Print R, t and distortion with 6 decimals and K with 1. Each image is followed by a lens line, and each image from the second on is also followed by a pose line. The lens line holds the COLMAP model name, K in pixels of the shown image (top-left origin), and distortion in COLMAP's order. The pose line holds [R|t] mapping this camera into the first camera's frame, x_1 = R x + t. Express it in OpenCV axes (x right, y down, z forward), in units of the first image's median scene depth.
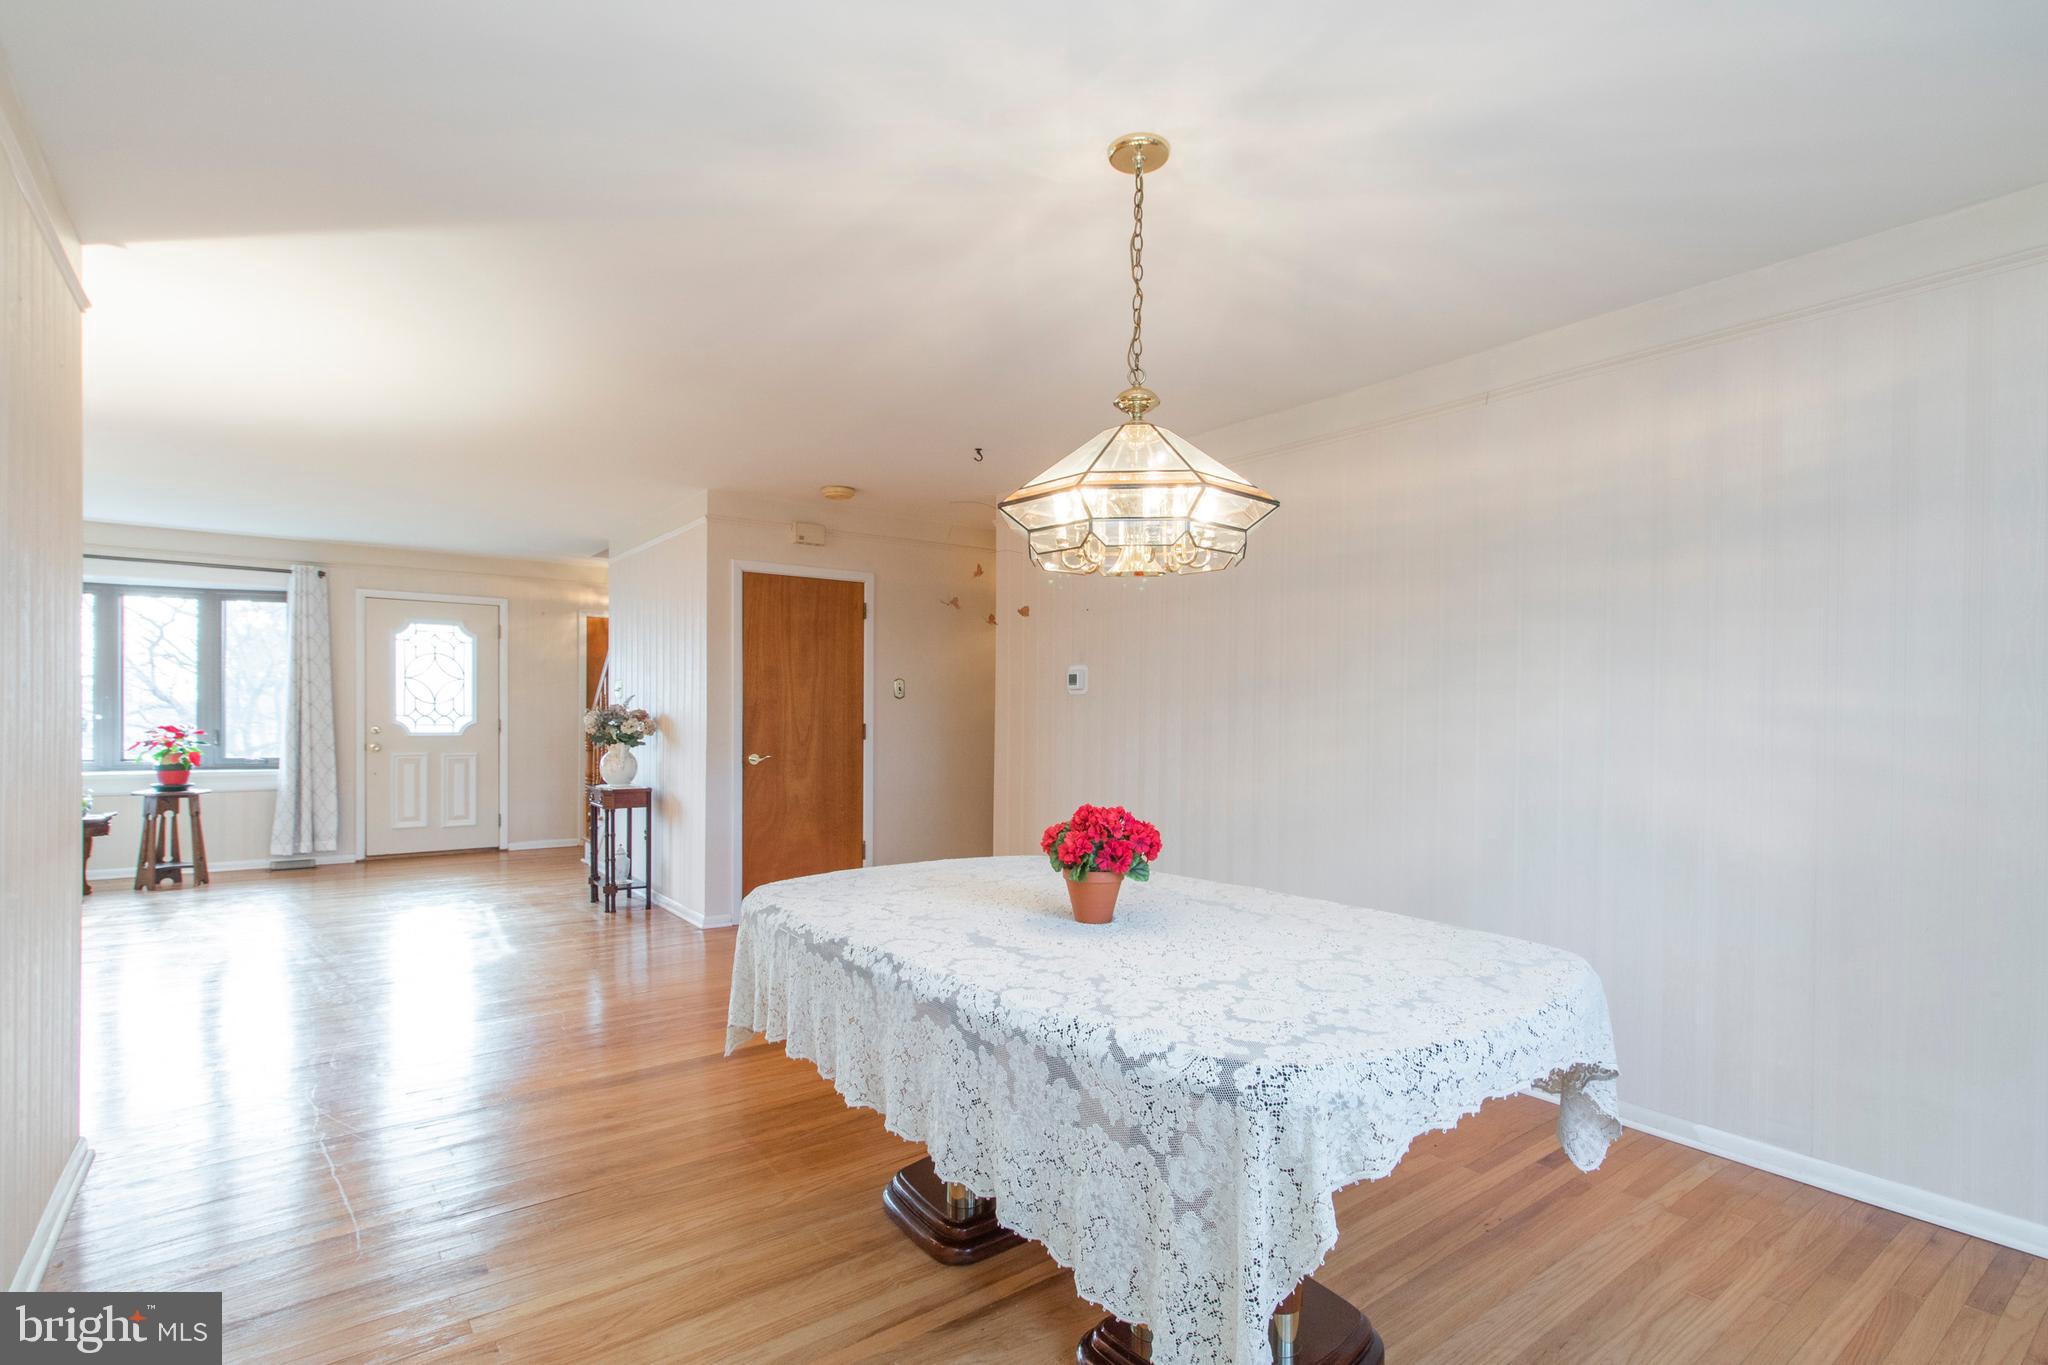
lens RADIAL K [[960.0, 0, 1013.0], [0, 960.0, 704.5], [0, 0, 1]] dist [-0.000151, 0.000621]
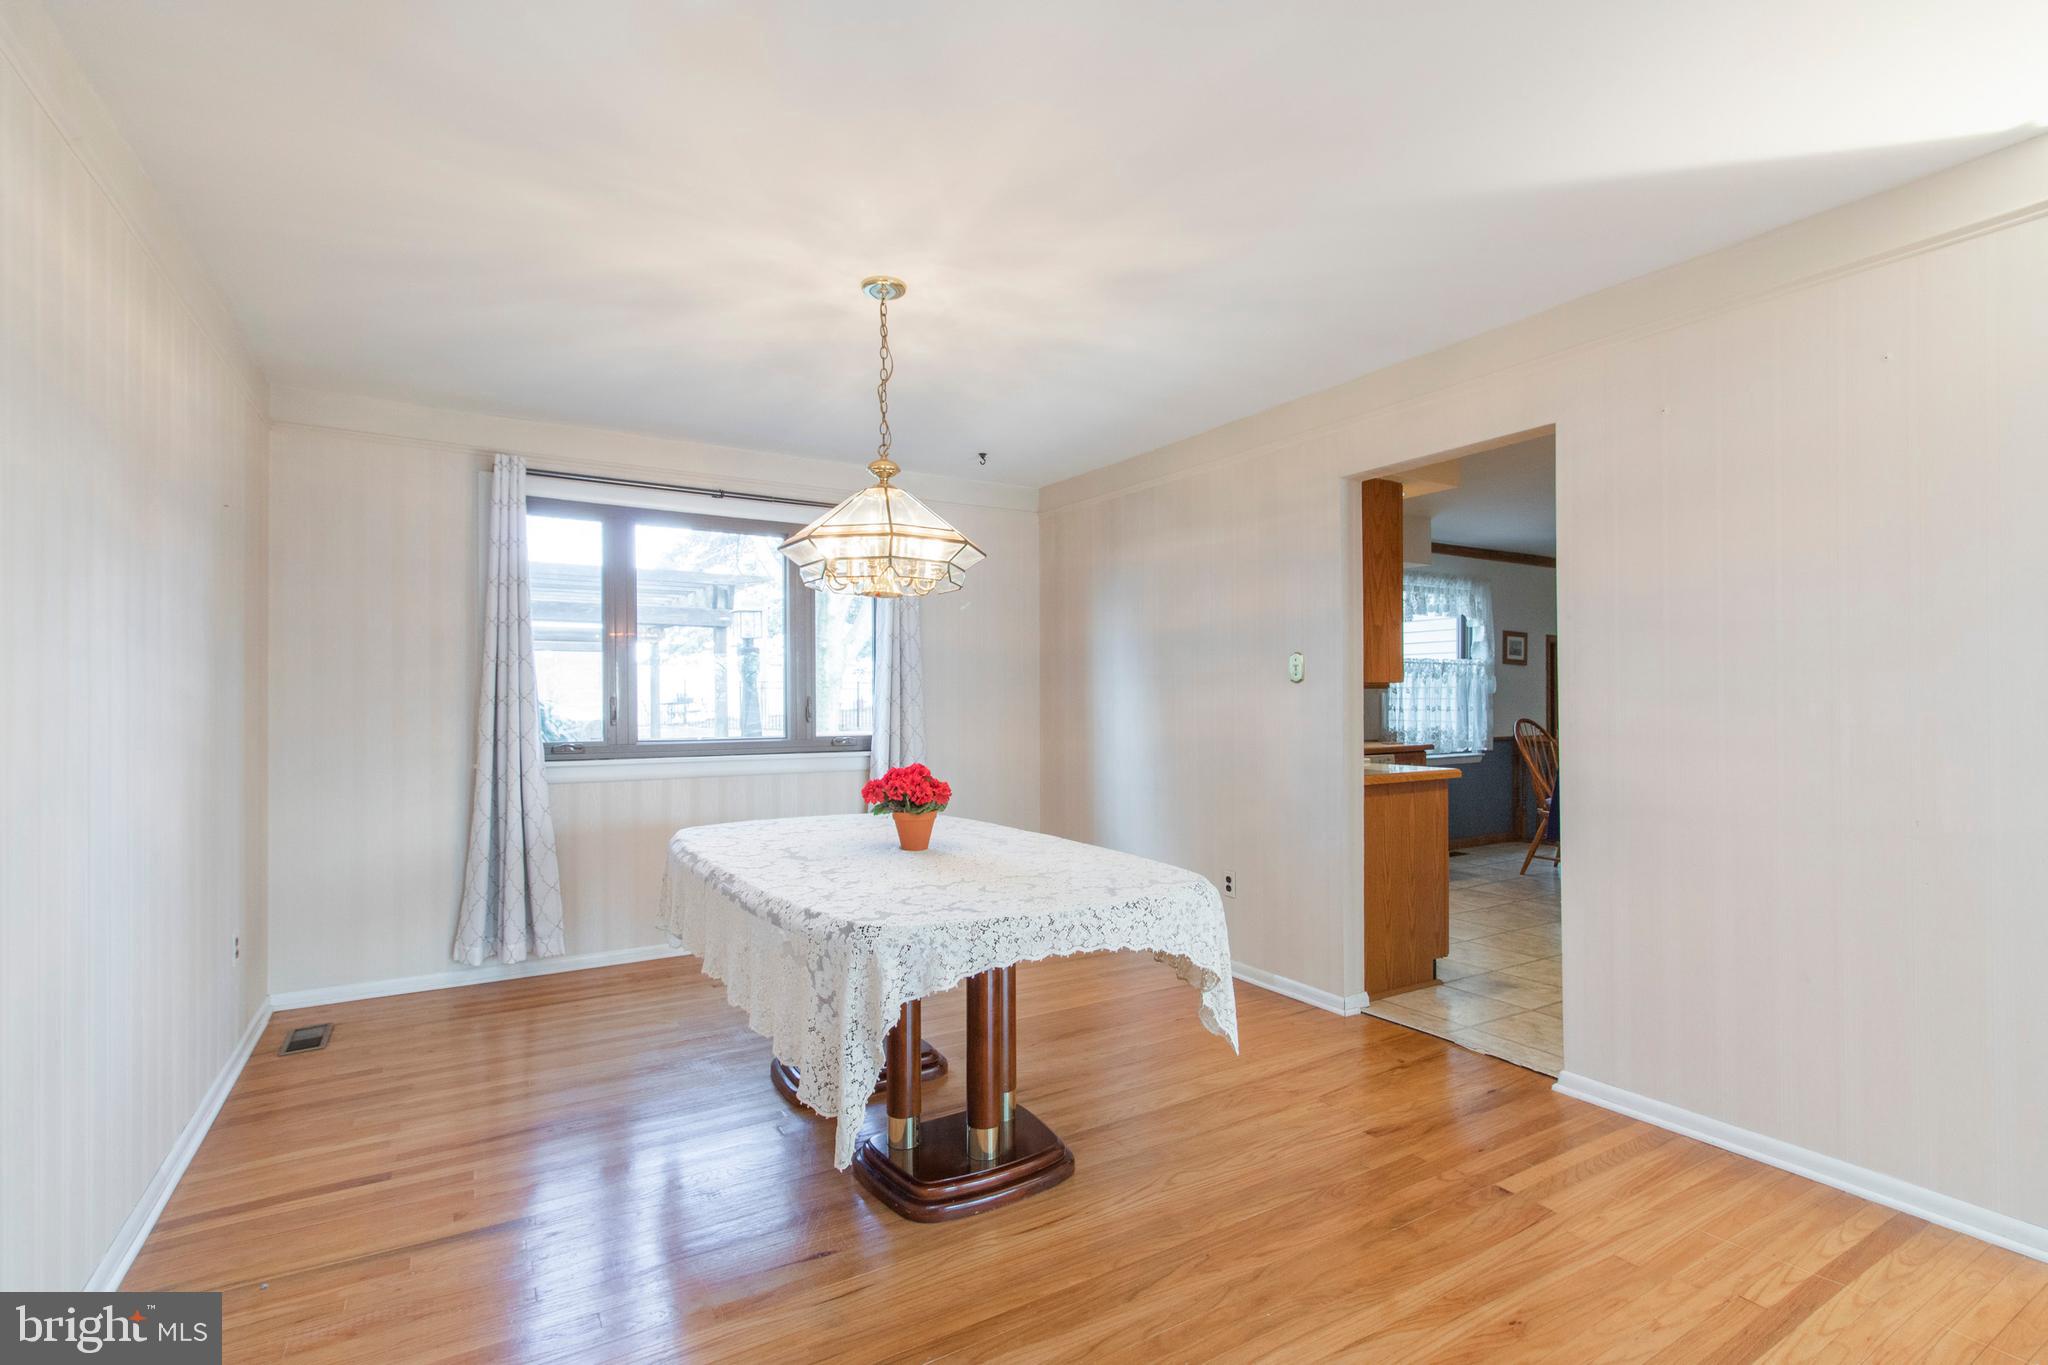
lens RADIAL K [[960.0, 0, 1013.0], [0, 960.0, 704.5], [0, 0, 1]] dist [-0.000151, 0.000621]
pose [[0.996311, 0.018592, -0.083777, 0.569379], [-0.017219, 0.999706, 0.017078, -0.007207], [0.084070, -0.015572, 0.996338, -0.518601]]
